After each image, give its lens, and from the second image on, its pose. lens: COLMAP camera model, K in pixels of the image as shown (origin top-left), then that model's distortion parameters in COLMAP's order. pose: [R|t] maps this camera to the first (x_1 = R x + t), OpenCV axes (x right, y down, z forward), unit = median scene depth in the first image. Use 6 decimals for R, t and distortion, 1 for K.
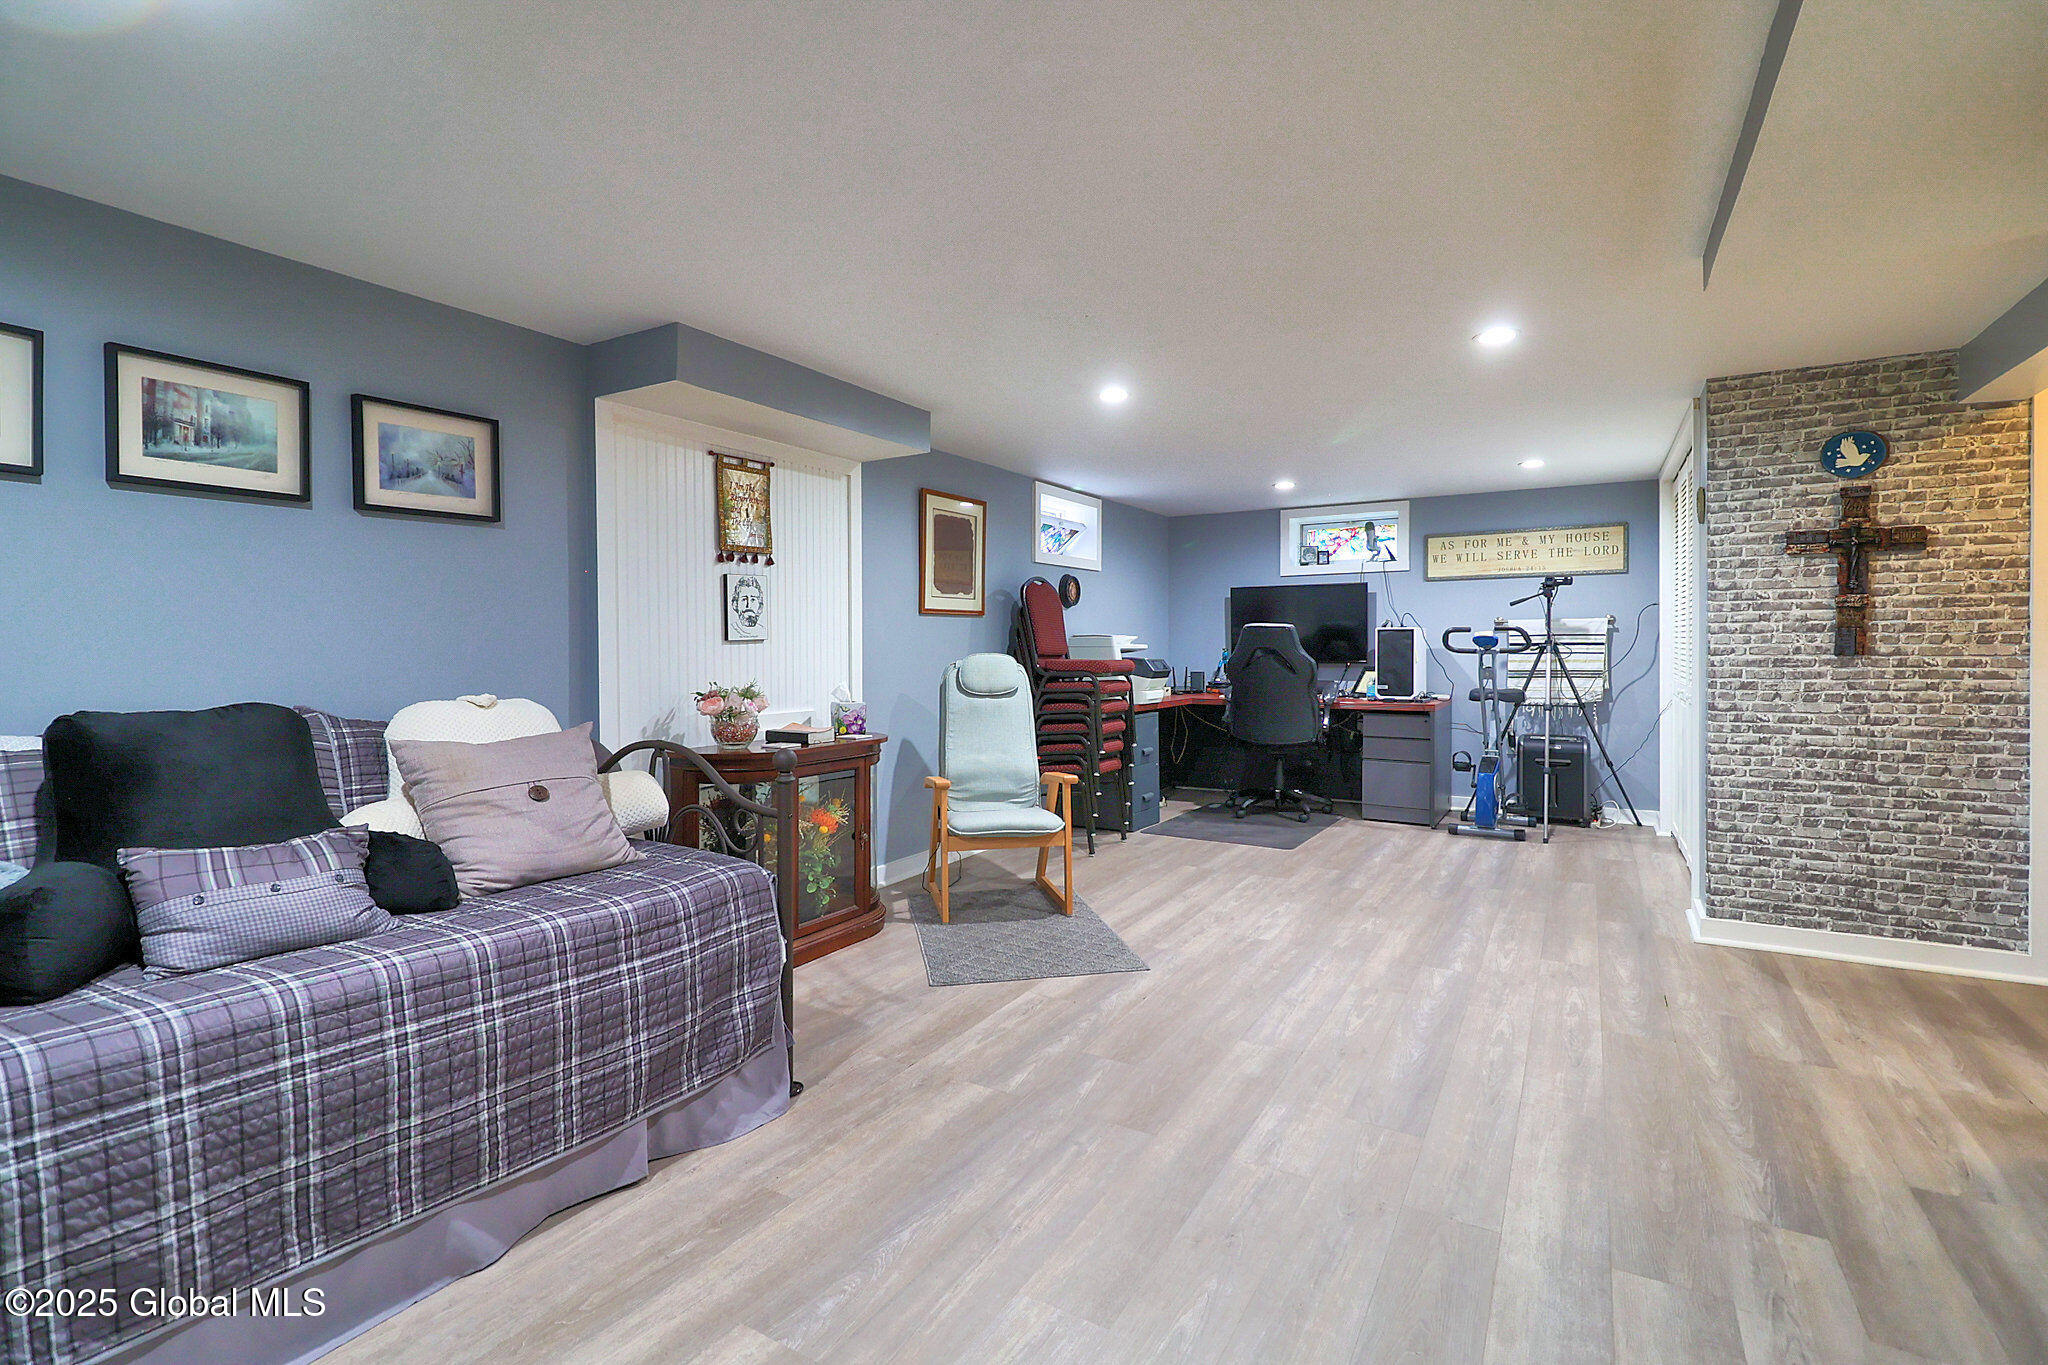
lens RADIAL K [[957.7, 0, 1025.8], [0, 957.7, 696.2], [0, 0, 1]] dist [-0.000311, -0.000419]
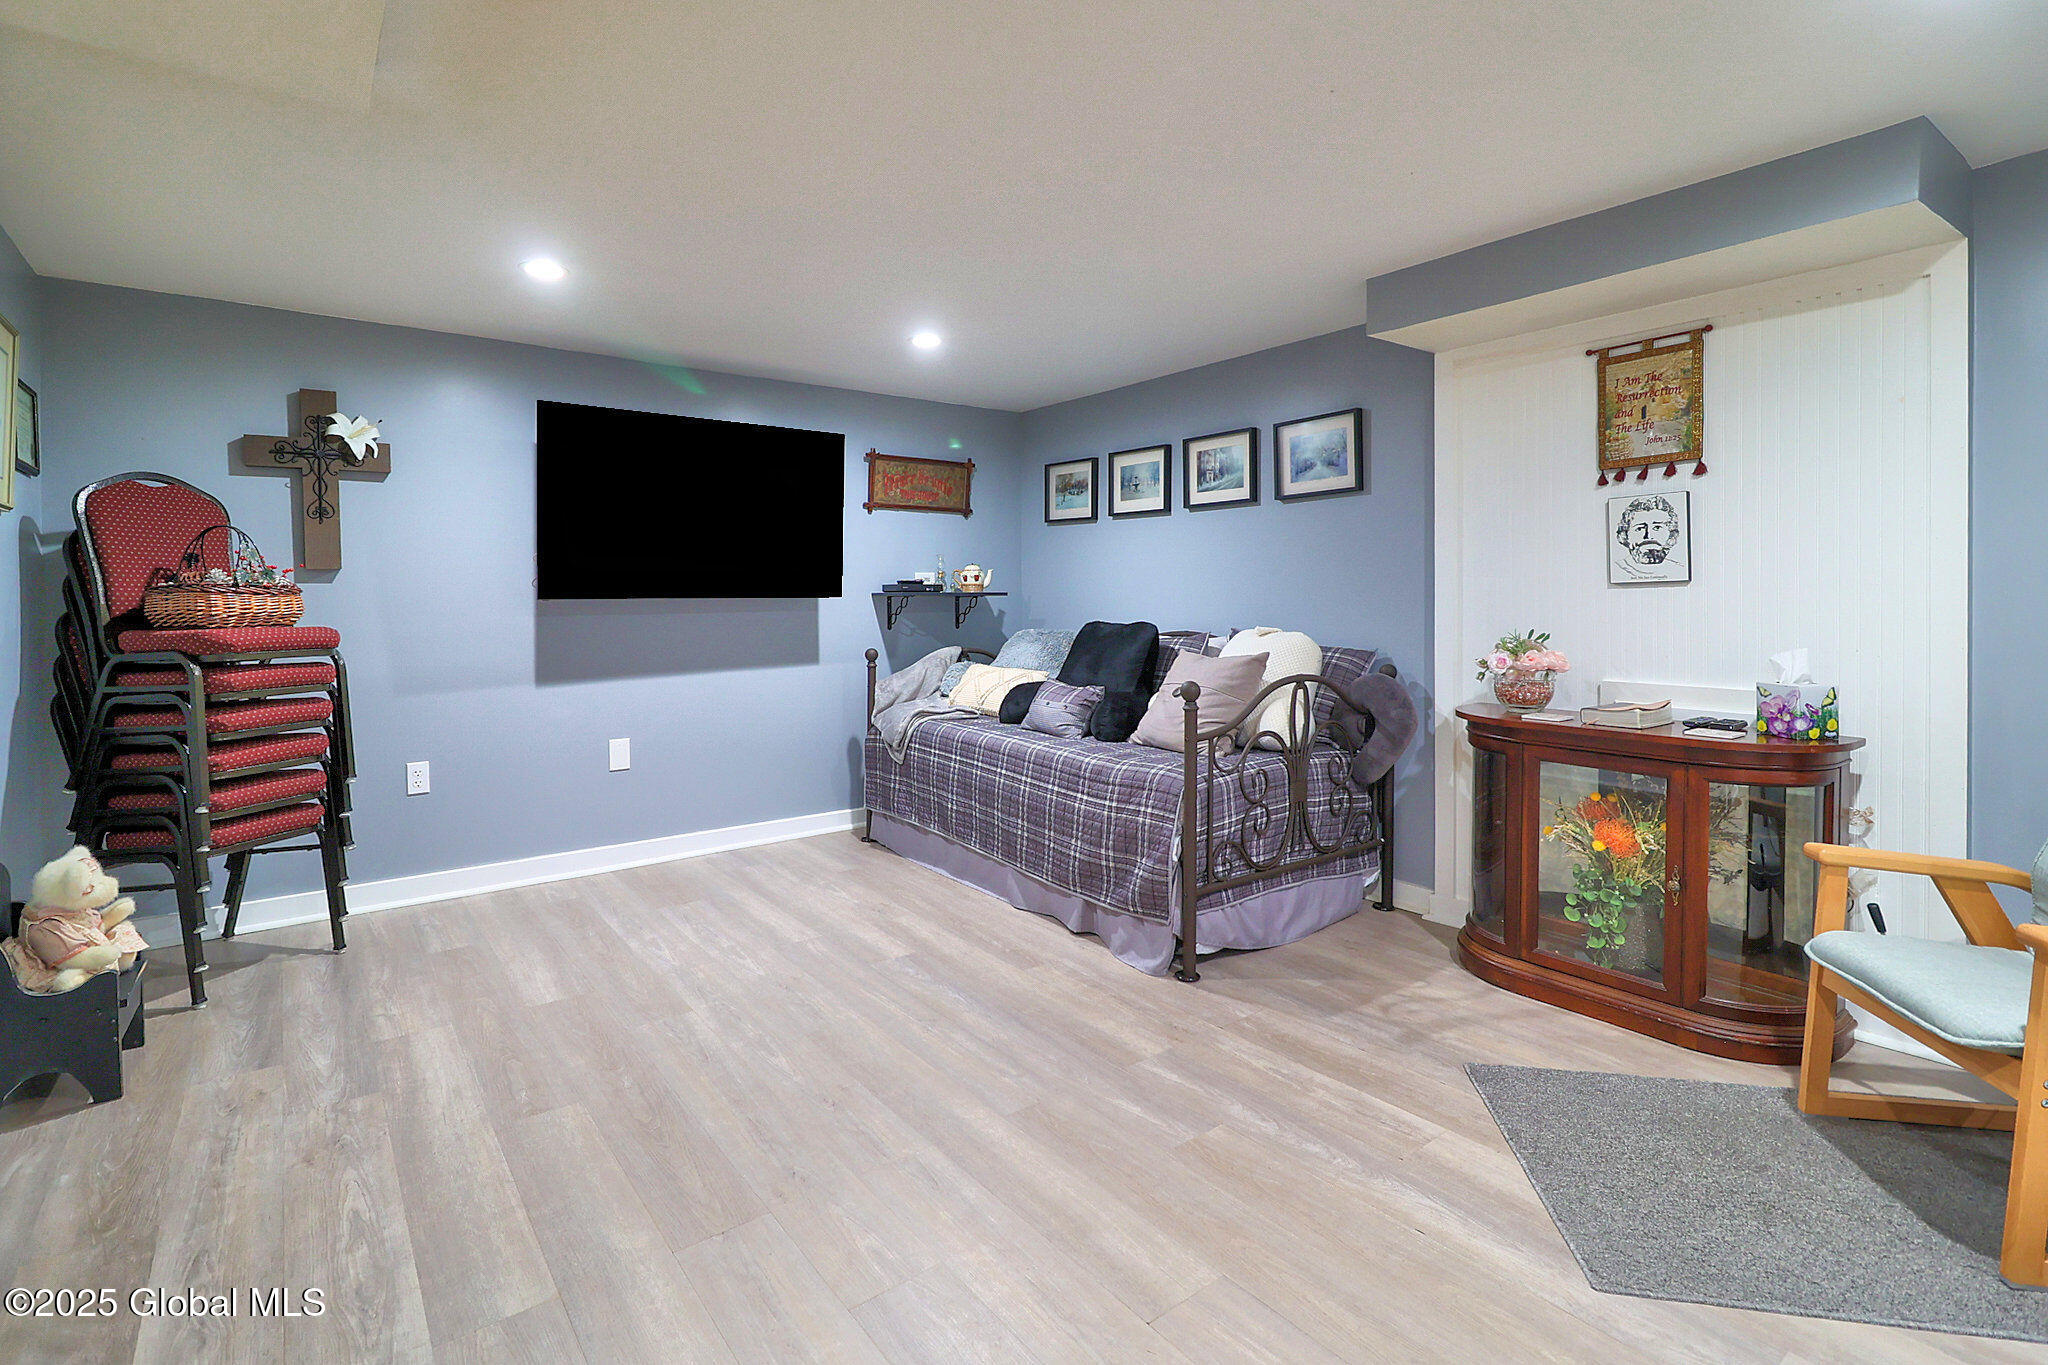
lens RADIAL K [[956.9, 0, 974.0], [0, 956.9, 659.2], [0, 0, 1]] dist [-0.001406, -0.000206]
pose [[-0.409310, 0.063379, -0.910191, 0.854263], [-0.044440, 0.995016, 0.089269, -0.059179], [0.911312, 0.076987, -0.404453, 1.162740]]
